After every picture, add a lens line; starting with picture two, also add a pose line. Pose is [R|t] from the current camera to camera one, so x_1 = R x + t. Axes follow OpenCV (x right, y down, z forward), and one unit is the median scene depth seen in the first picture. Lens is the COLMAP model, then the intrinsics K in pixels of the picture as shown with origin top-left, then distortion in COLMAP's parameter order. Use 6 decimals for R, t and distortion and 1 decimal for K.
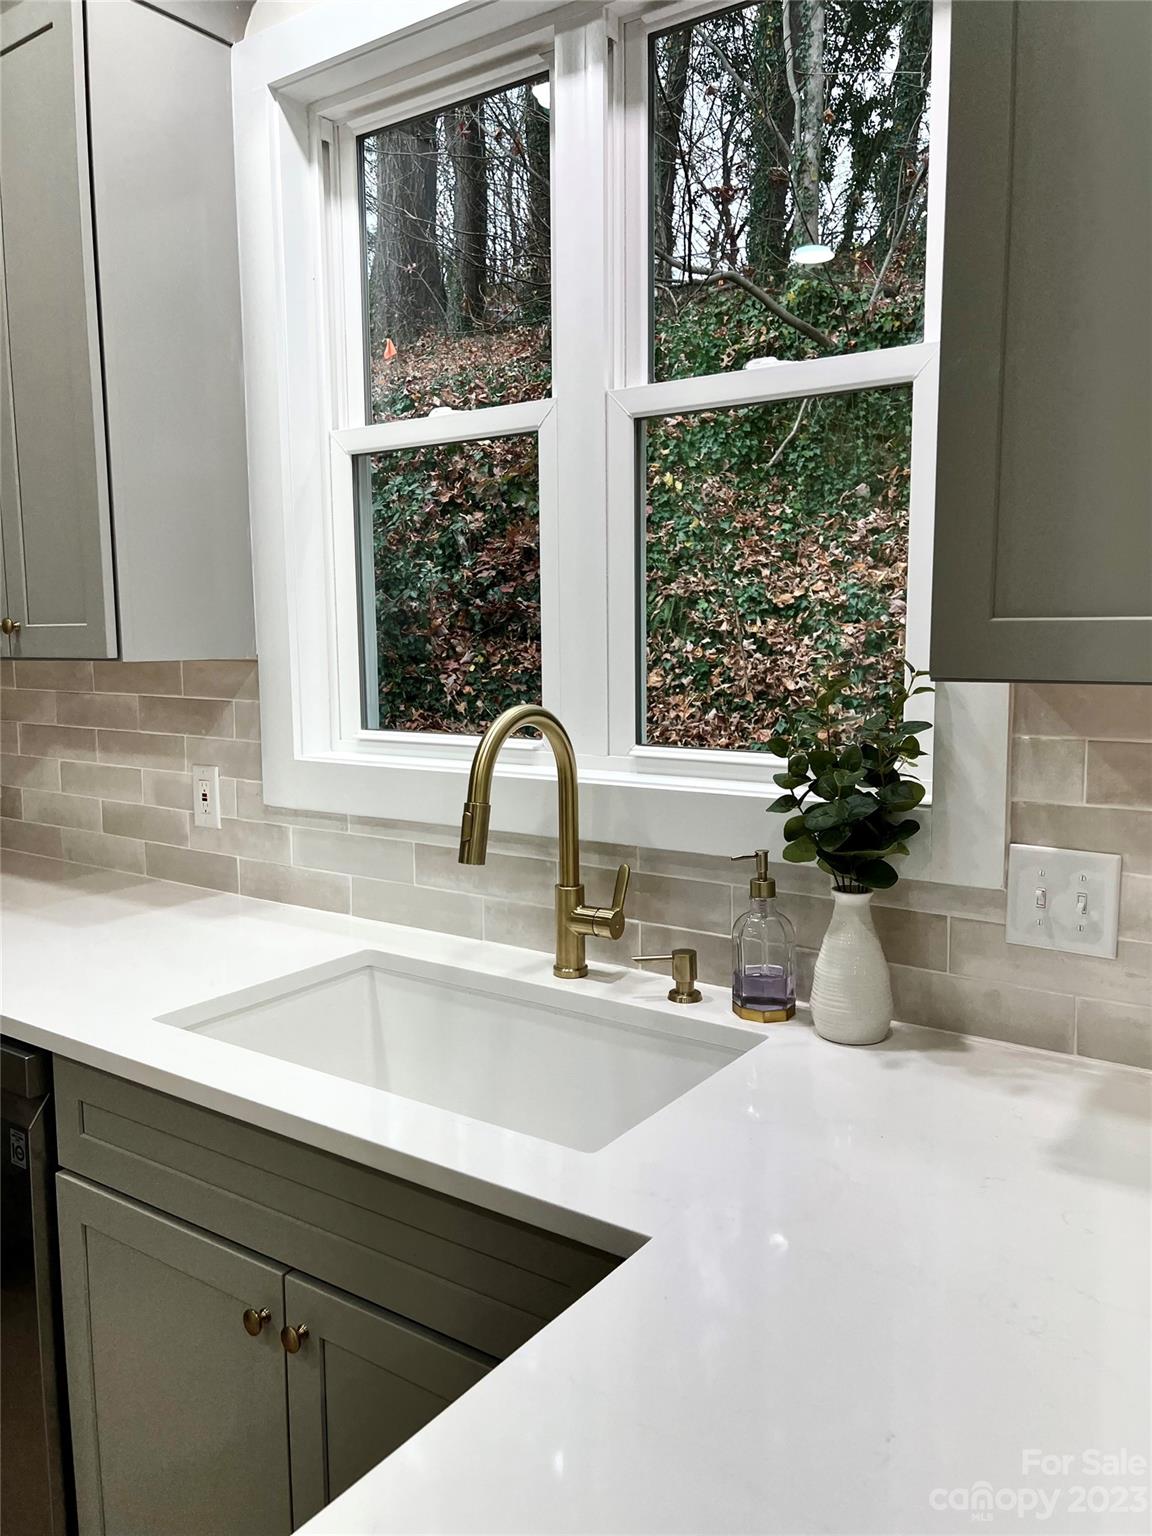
lens RADIAL K [[1164.0, 0, 575.3], [0, 1164.0, 763.9], [0, 0, 1]] dist [-0.010091, -0.002306]
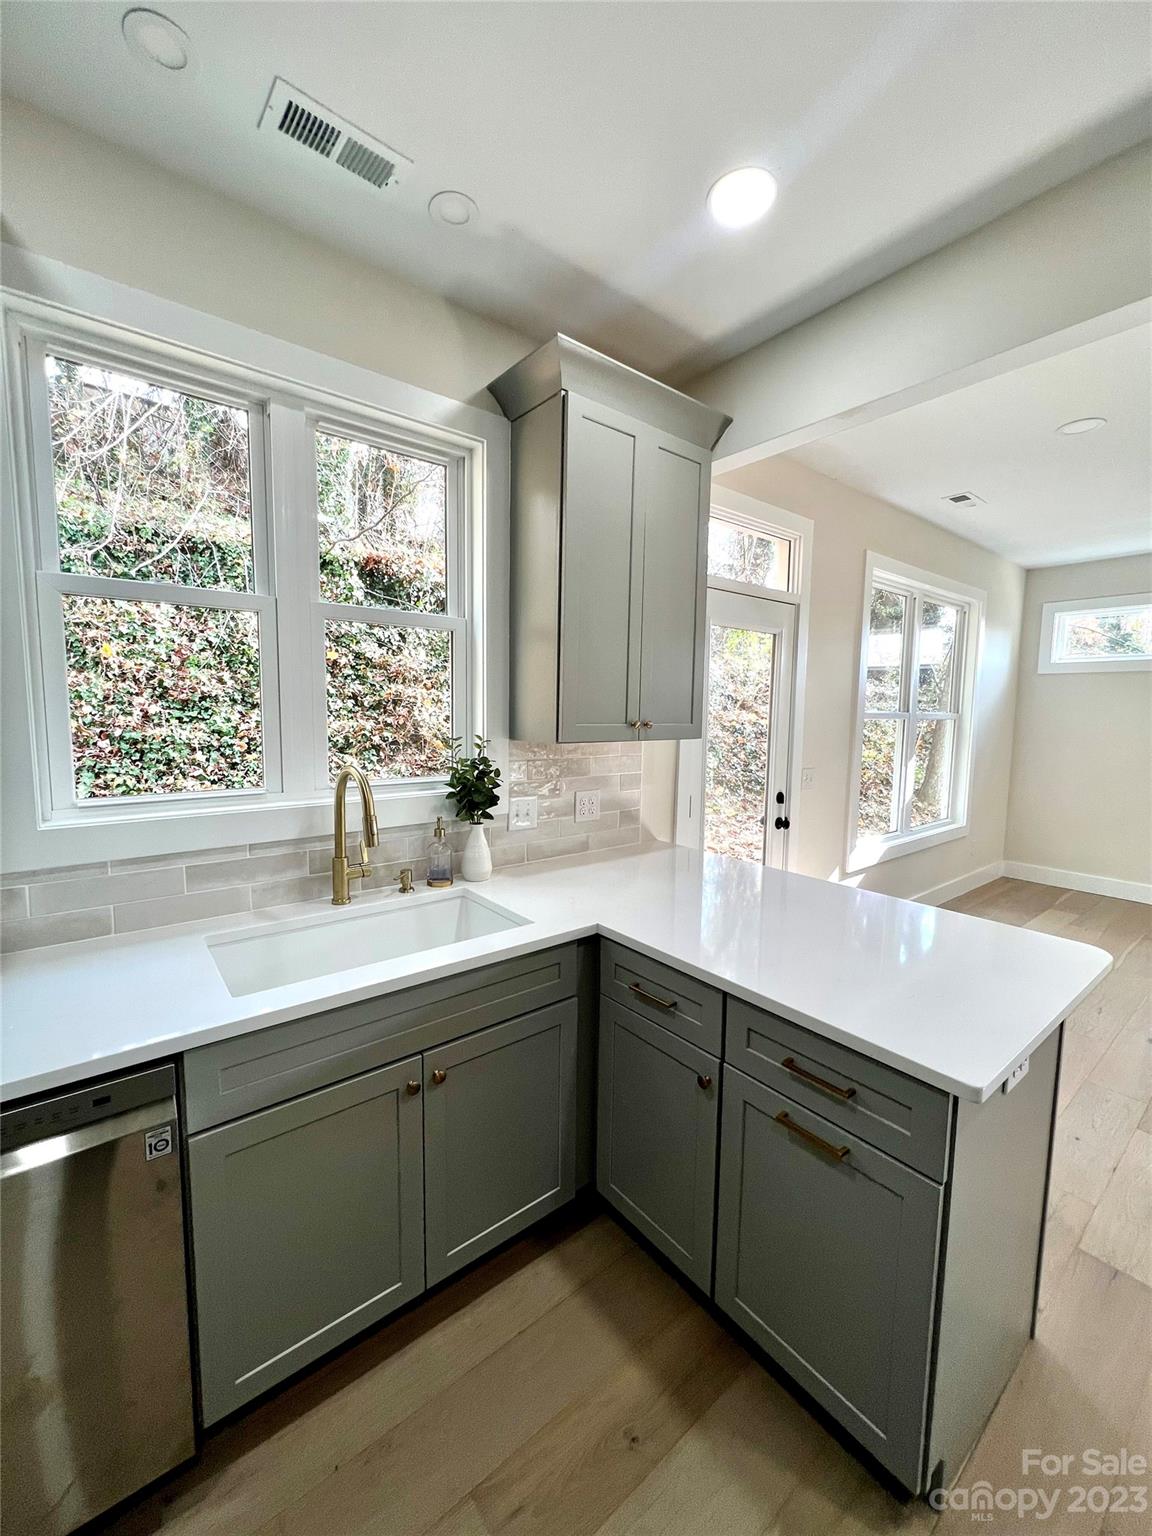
lens RADIAL K [[611.7, 0, 574.2], [0, 611.7, 769.6], [0, 0, 1]] dist [-0.002805, 0.000344]
pose [[0.277237, -0.078164, 0.957617, -0.823195], [0.097019, 0.993868, 0.053036, -0.055627], [-0.955891, 0.078204, 0.283120, 0.298164]]
